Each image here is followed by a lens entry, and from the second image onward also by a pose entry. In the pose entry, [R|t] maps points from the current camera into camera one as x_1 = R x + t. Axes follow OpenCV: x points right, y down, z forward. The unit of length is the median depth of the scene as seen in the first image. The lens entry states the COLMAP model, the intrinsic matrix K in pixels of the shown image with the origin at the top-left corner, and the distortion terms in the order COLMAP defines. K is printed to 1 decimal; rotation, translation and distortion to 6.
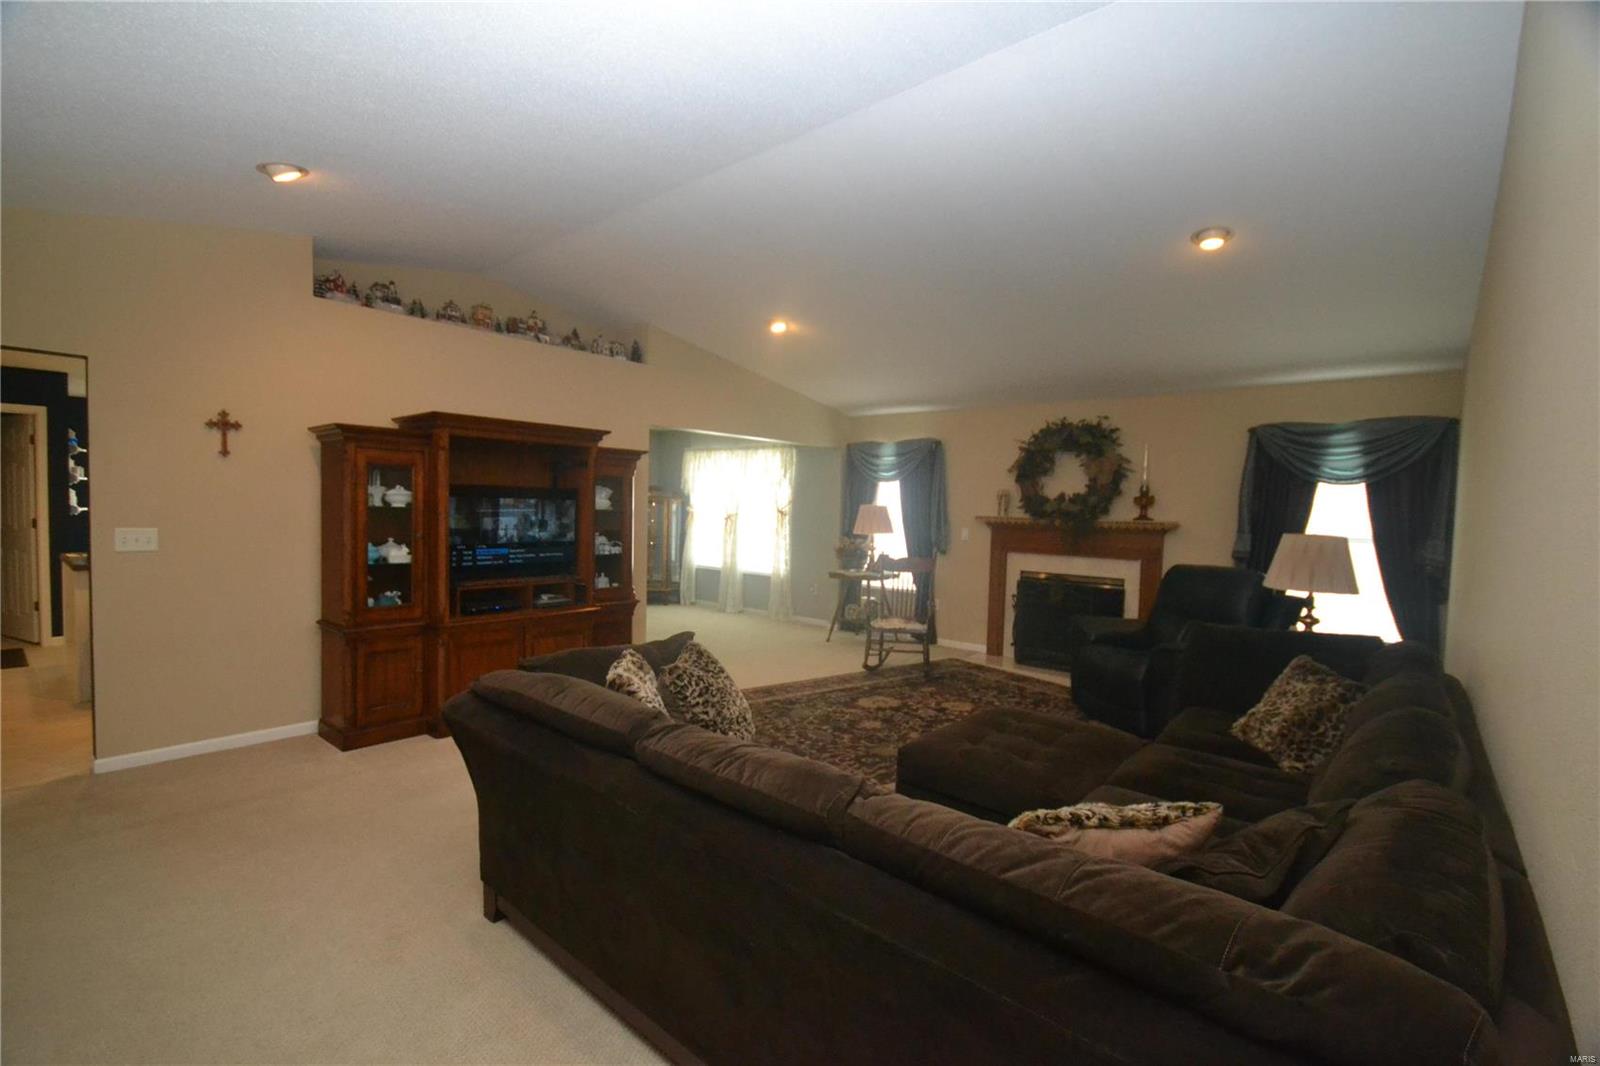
lens RADIAL K [[712.4, 0, 788.8], [0, 712.4, 541.7], [0, 0, 1]] dist [-0.003680, -0.000855]
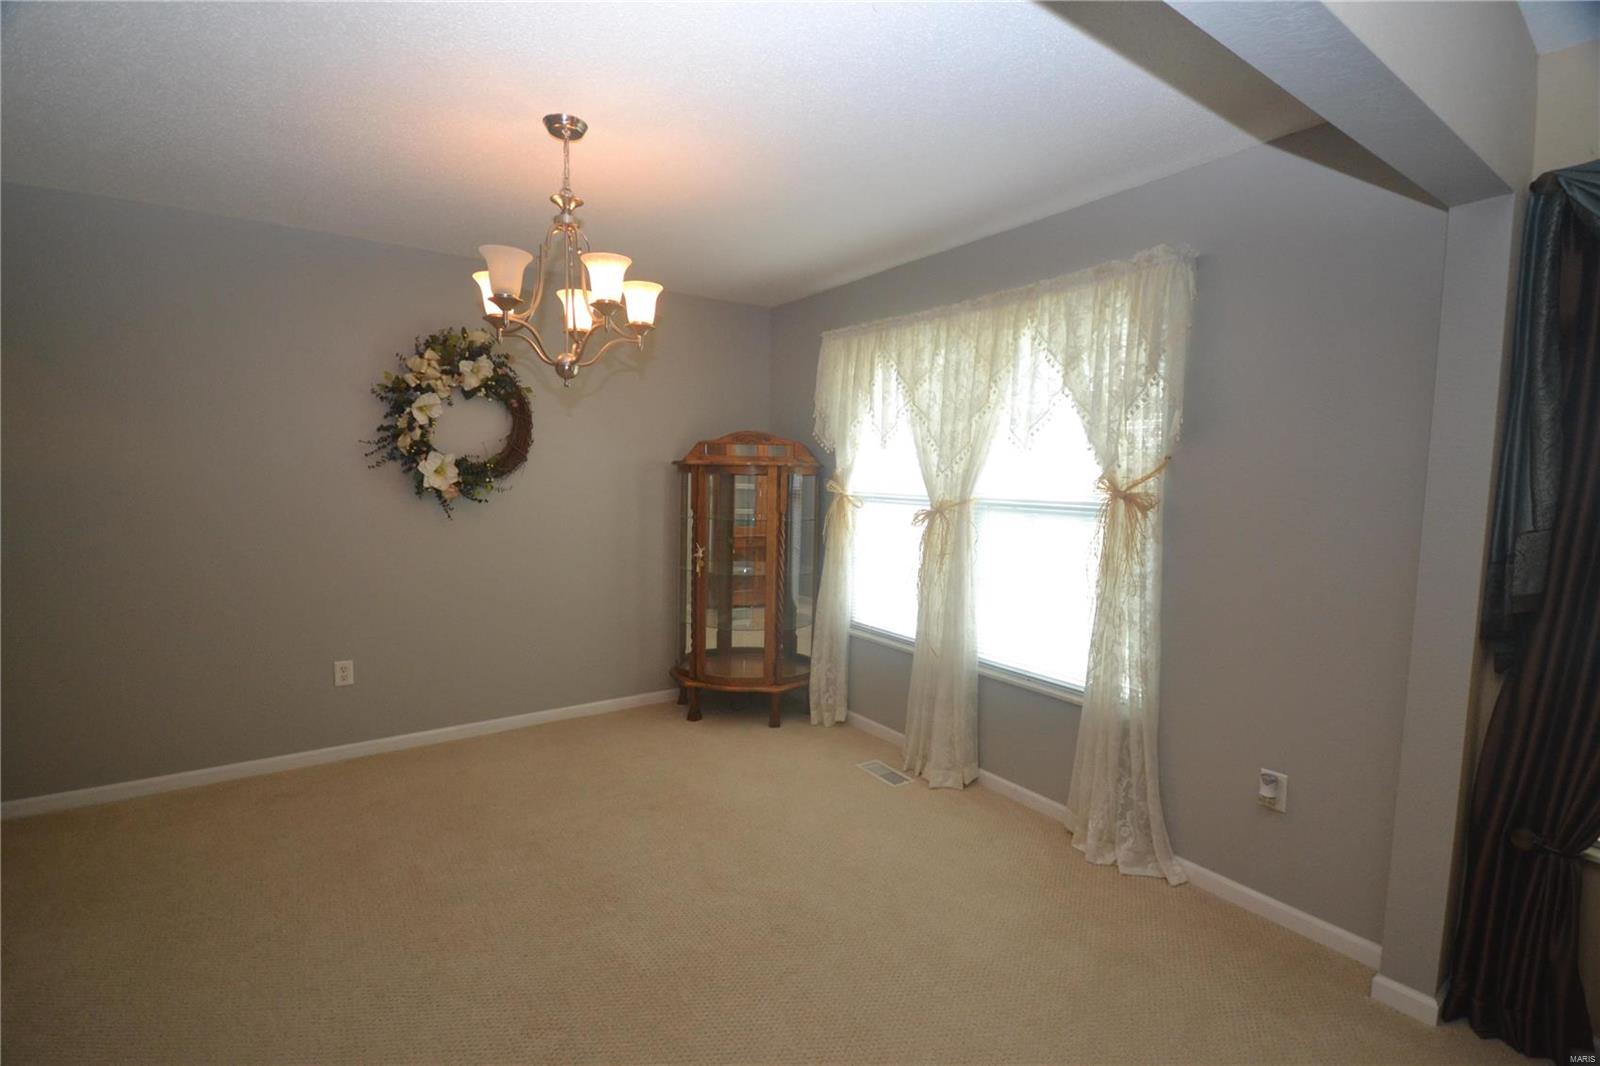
lens RADIAL K [[712.4, 0, 788.8], [0, 712.4, 541.7], [0, 0, 1]] dist [-0.003680, -0.000855]
pose [[0.970290, 0.013773, -0.241554, -0.105502], [-0.004426, 0.999222, 0.039195, -0.048066], [0.241906, -0.036961, 0.969596, 0.958610]]
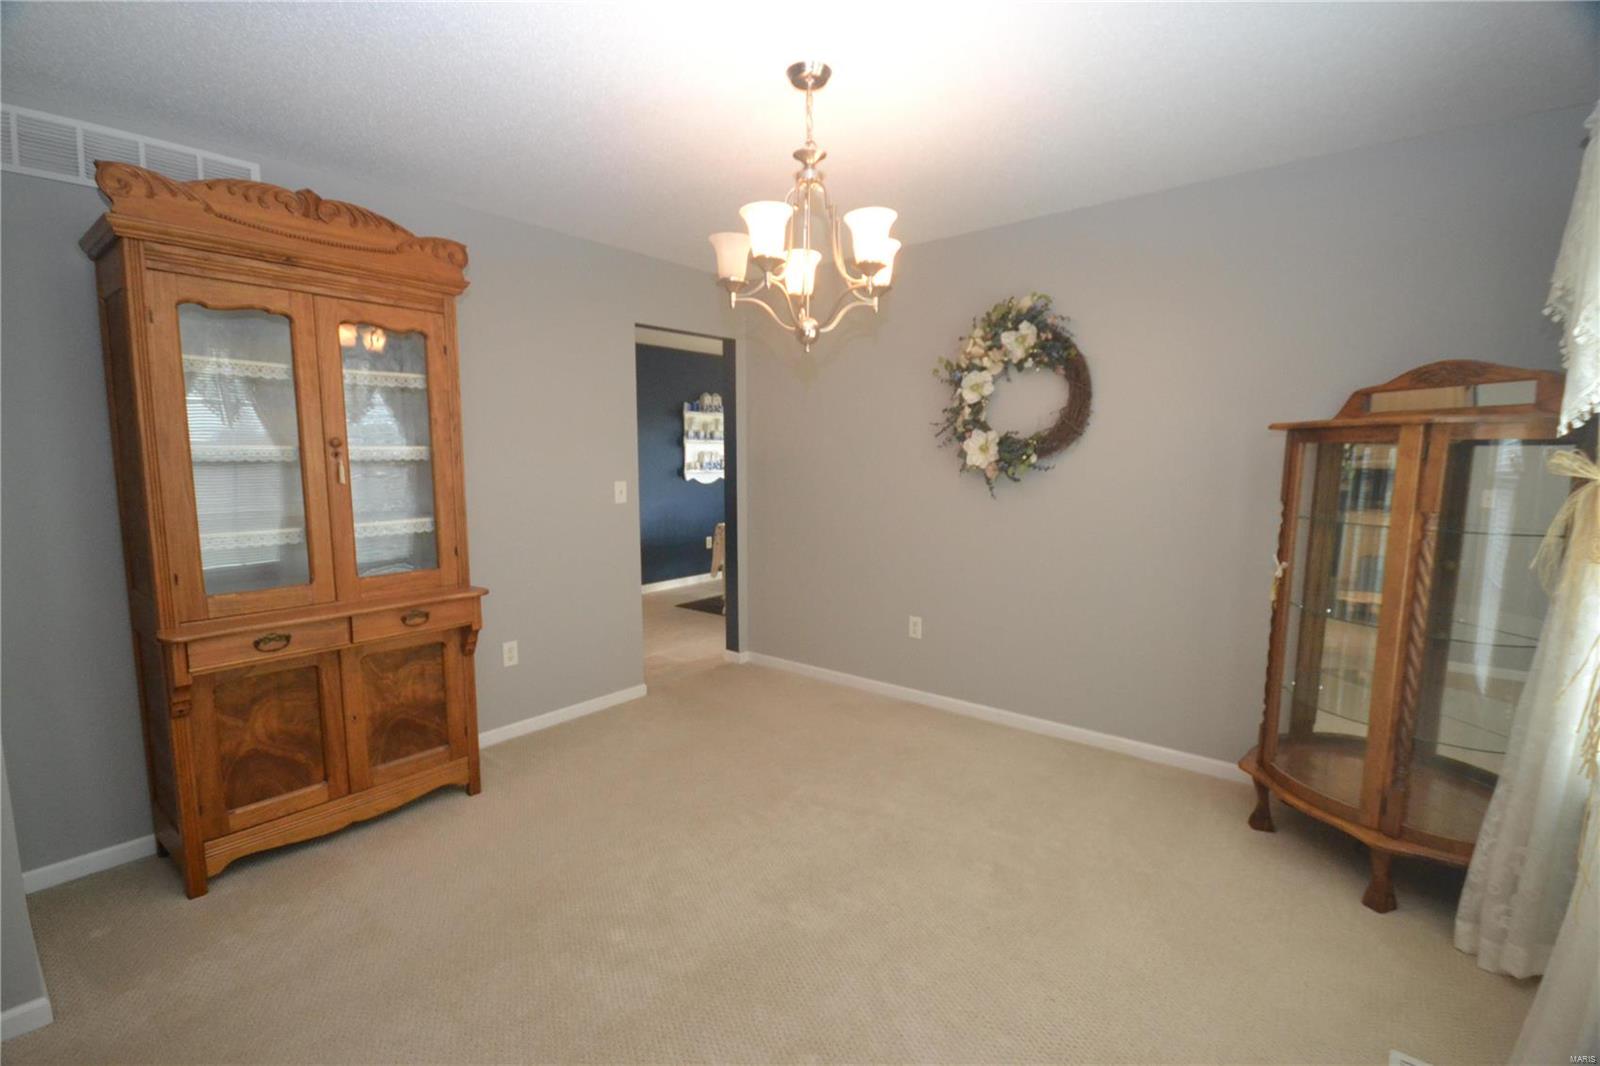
lens RADIAL K [[712.4, 0, 788.8], [0, 712.4, 541.7], [0, 0, 1]] dist [-0.003680, -0.000855]
pose [[0.039650, 0.096261, -0.994566, 0.051111], [-0.048738, 0.994350, 0.094298, -0.053500], [0.998024, 0.044734, 0.044117, 1.270056]]
